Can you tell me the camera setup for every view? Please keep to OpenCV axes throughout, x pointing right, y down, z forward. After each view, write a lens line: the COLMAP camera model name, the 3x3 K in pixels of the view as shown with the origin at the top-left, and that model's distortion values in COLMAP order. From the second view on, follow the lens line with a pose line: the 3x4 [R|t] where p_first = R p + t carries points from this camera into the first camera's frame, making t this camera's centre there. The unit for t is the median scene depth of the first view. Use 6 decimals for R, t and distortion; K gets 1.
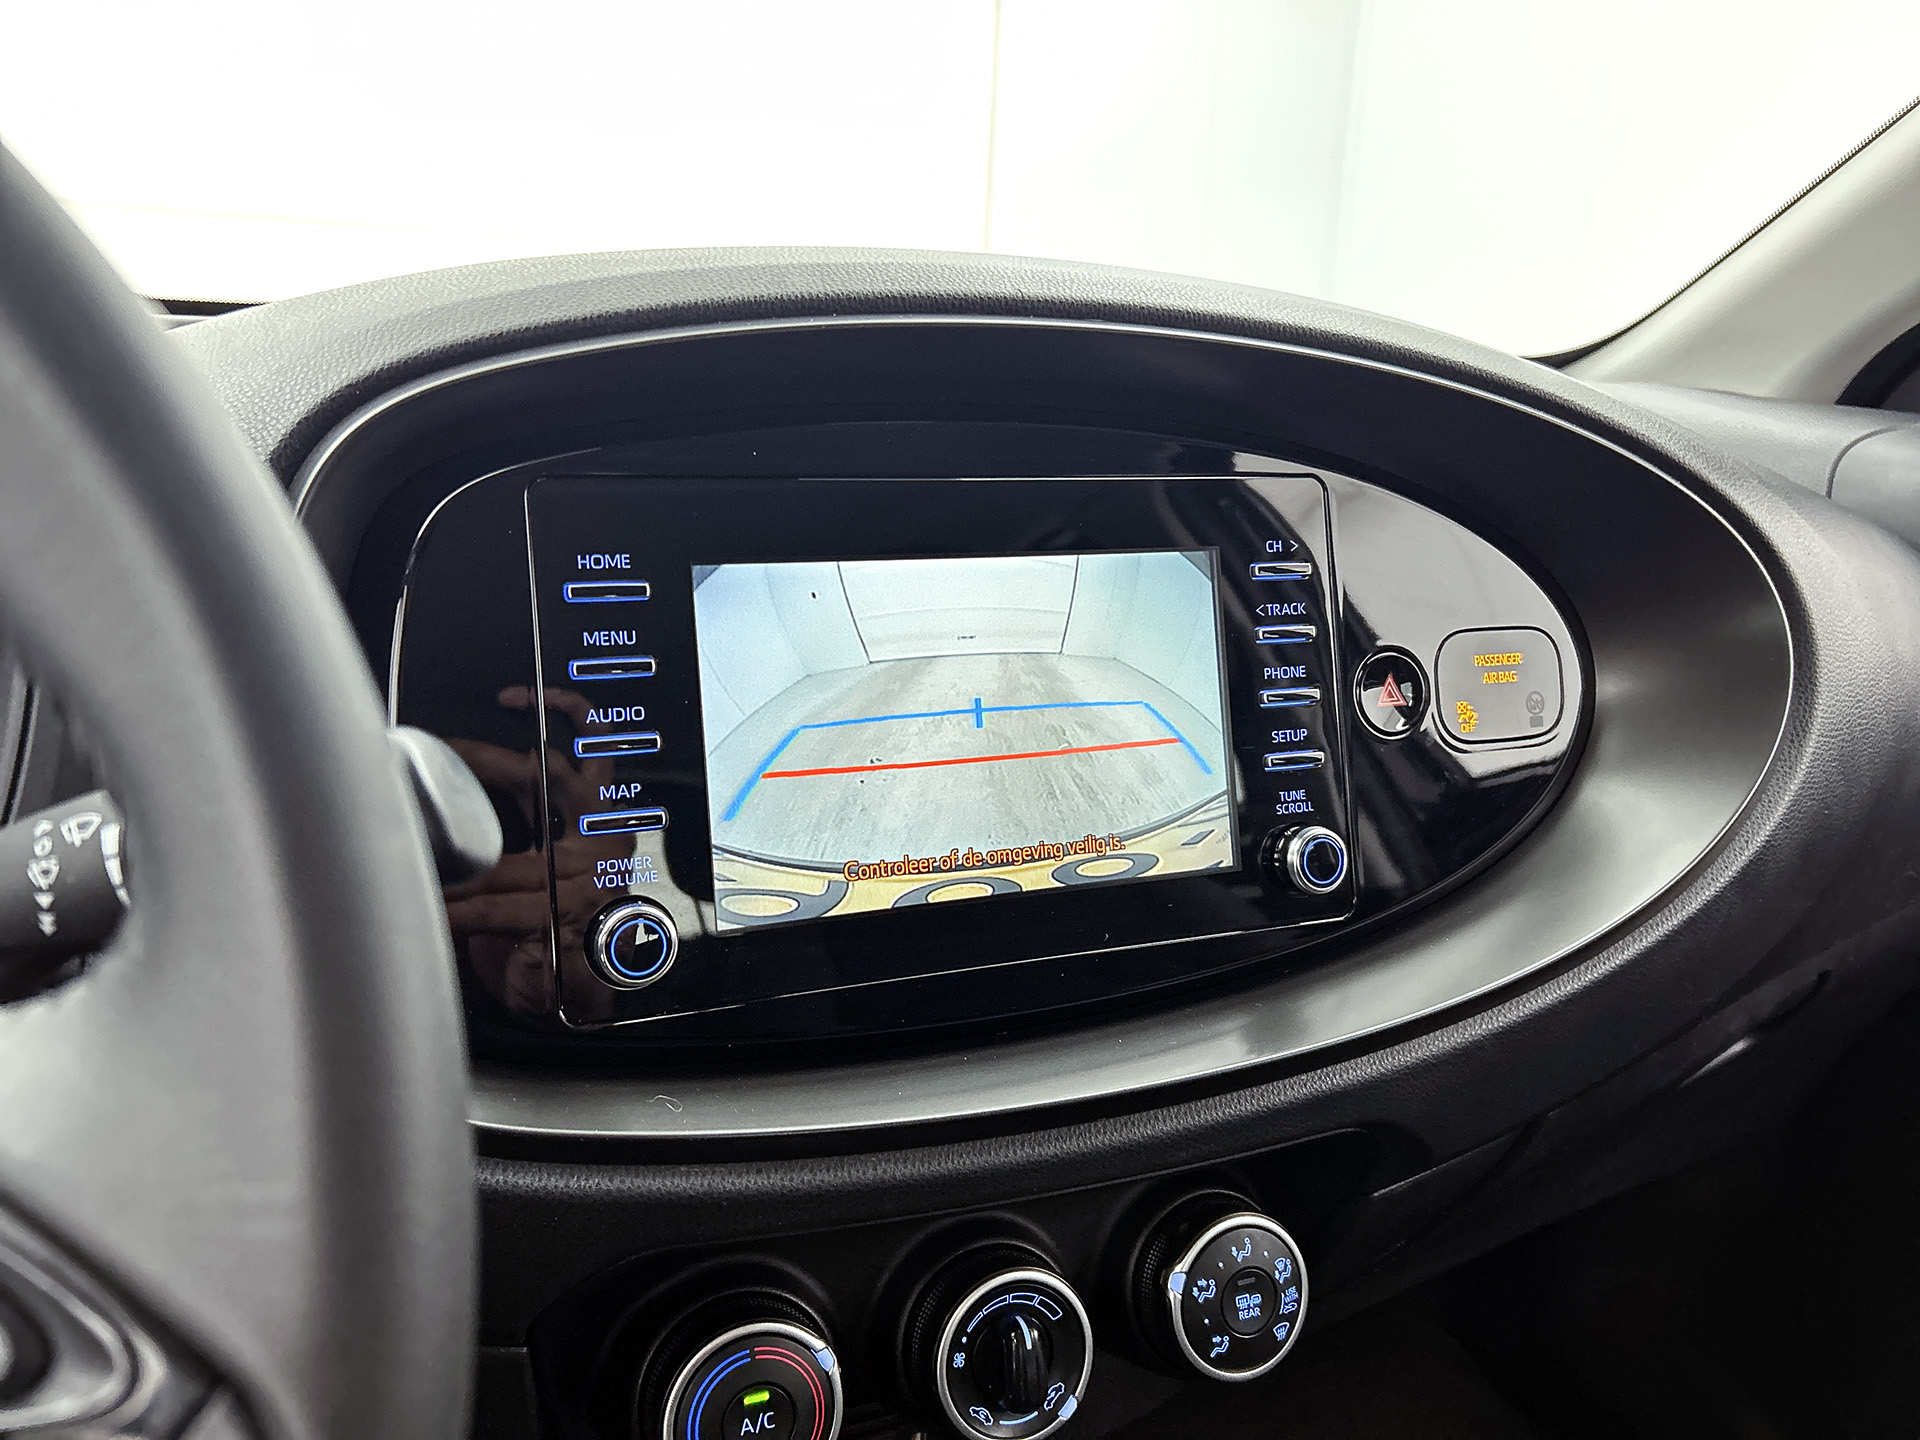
lens RADIAL K [[1488.0, 0, 960.9], [0, 1488.0, 714.1], [0, 0, 1]] dist [0.042758, -0.050848]
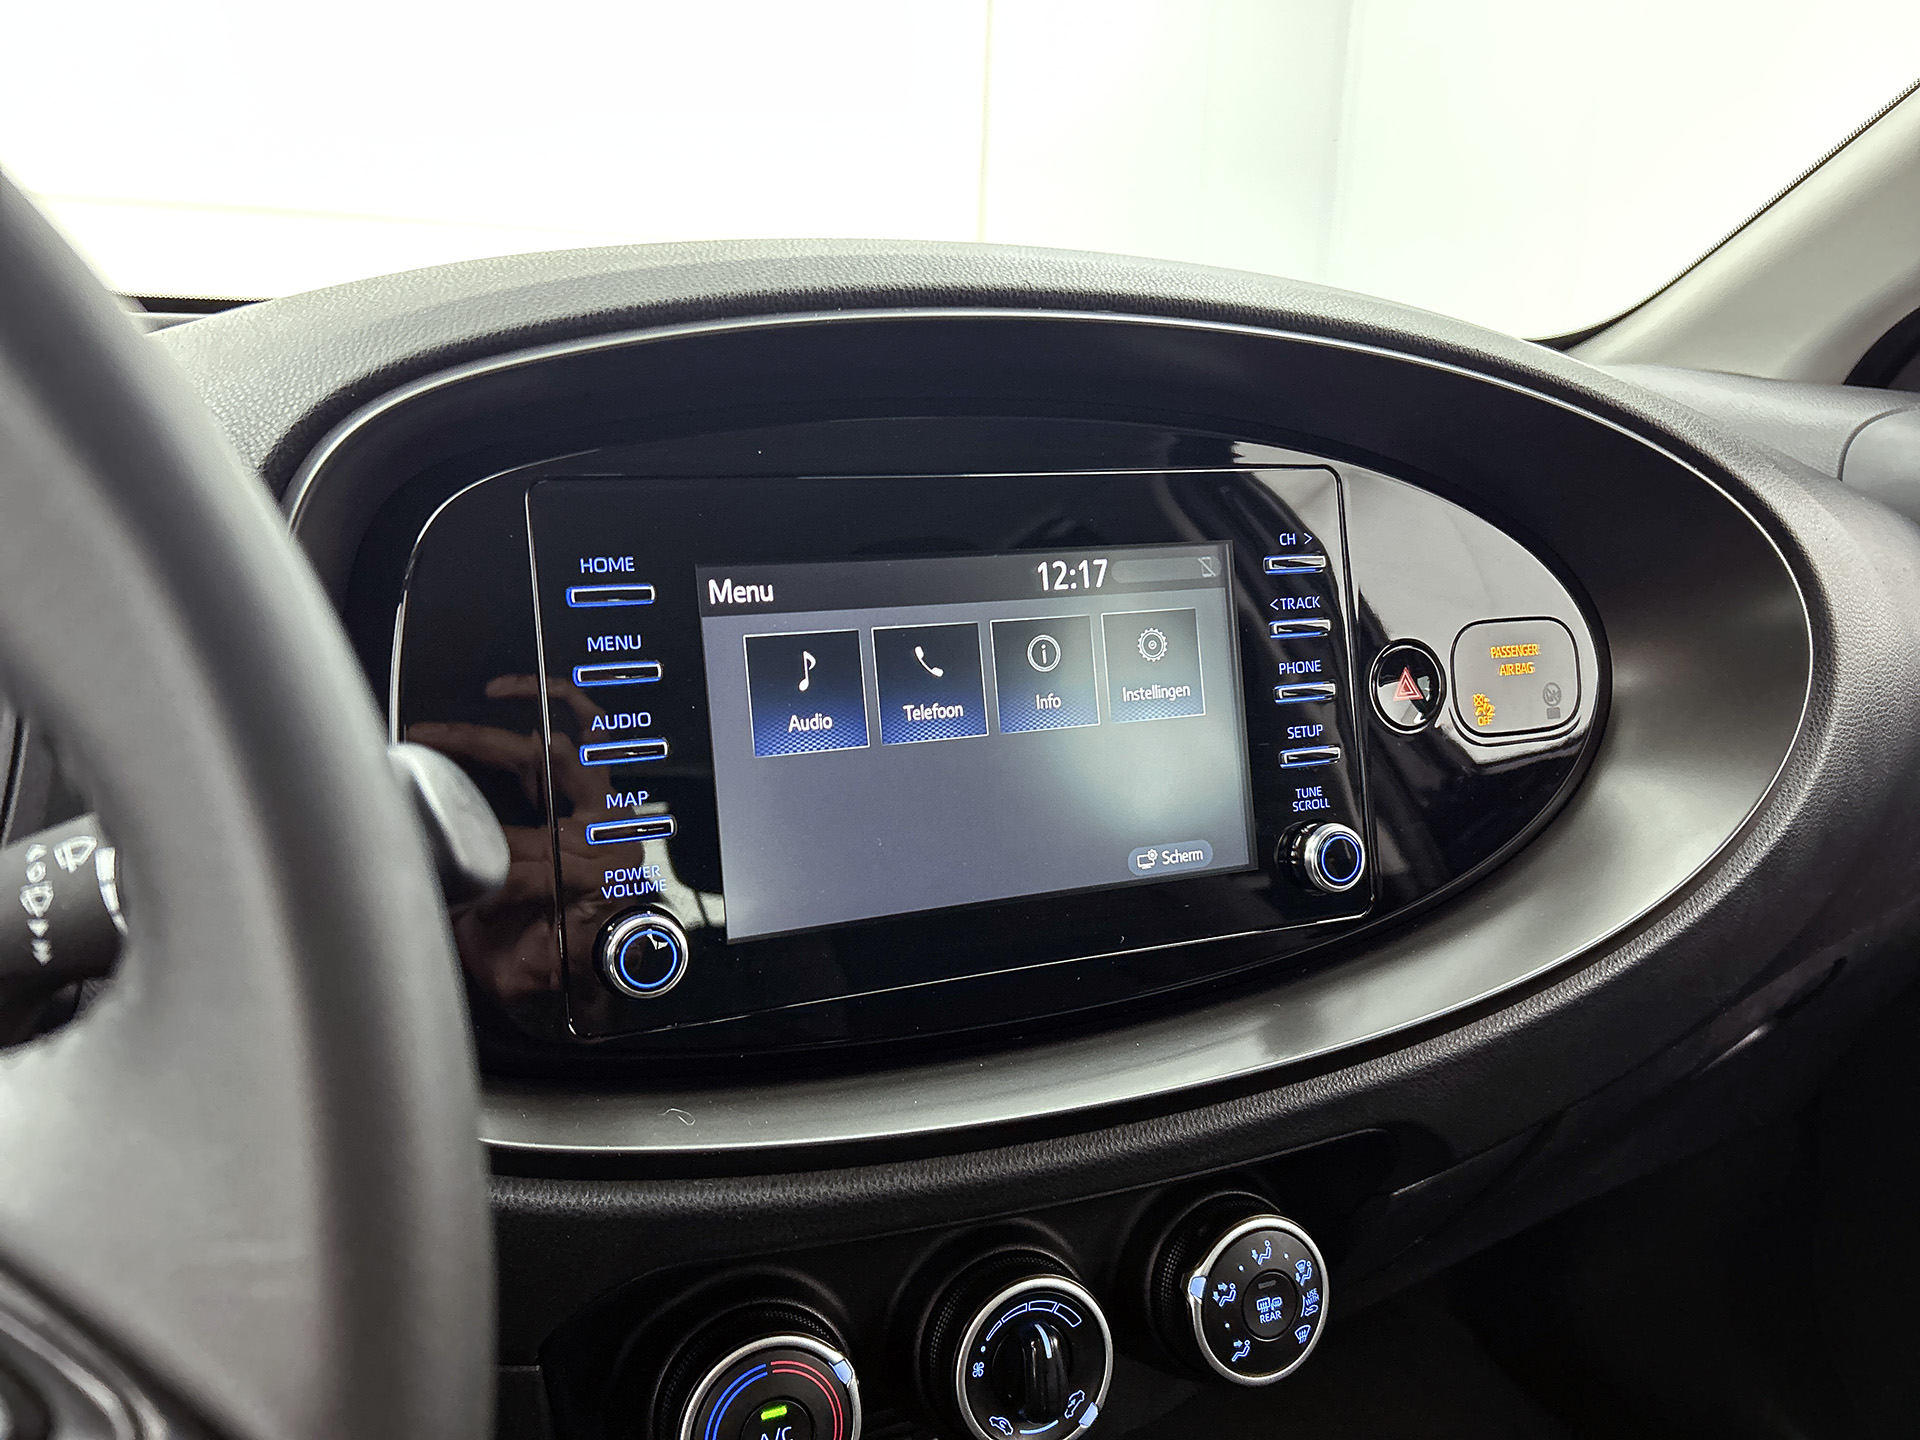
lens RADIAL K [[1488.0, 0, 965.6], [0, 1488.0, 713.6], [0, 0, 1]] dist [0.042758, -0.050848]
pose [[0.999924, -0.011585, 0.004255, -0.008708], [0.011545, 0.999890, 0.009348, -0.010093], [-0.004362, -0.009298, 0.999947, 0.017567]]
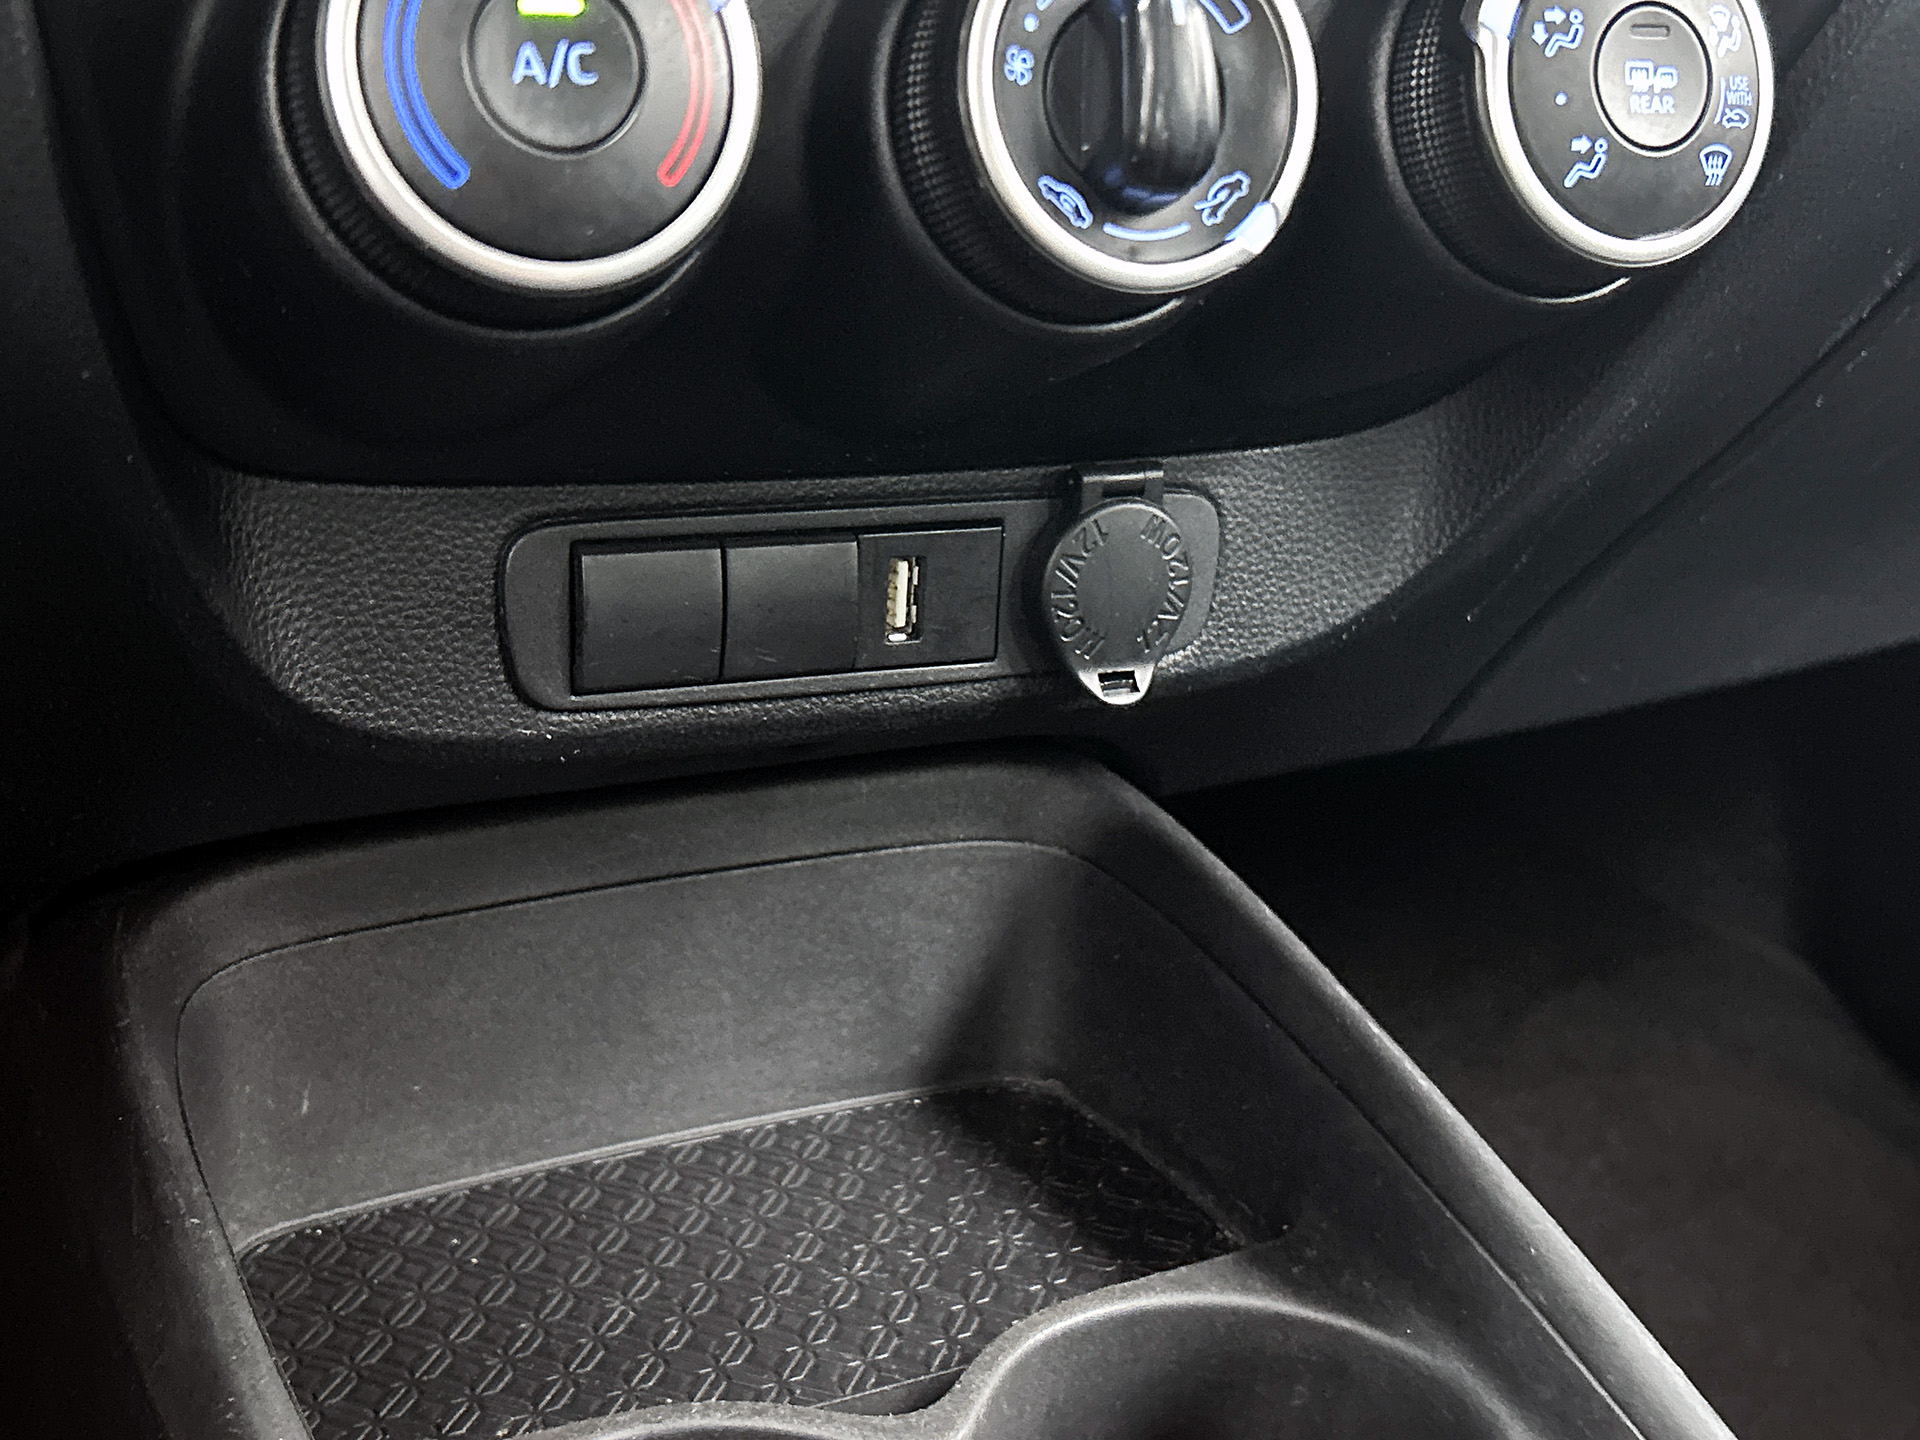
lens RADIAL K [[2424.3, 0, 961.1], [0, 2424.3, 710.2], [0, 0, 1]] dist [0.088693, 0.000000]
pose [[0.999725, 0.013449, 0.019215, -0.029255], [-0.015861, 0.991191, 0.131485, 0.526565], [-0.017277, -0.131753, 0.991132, 0.267815]]
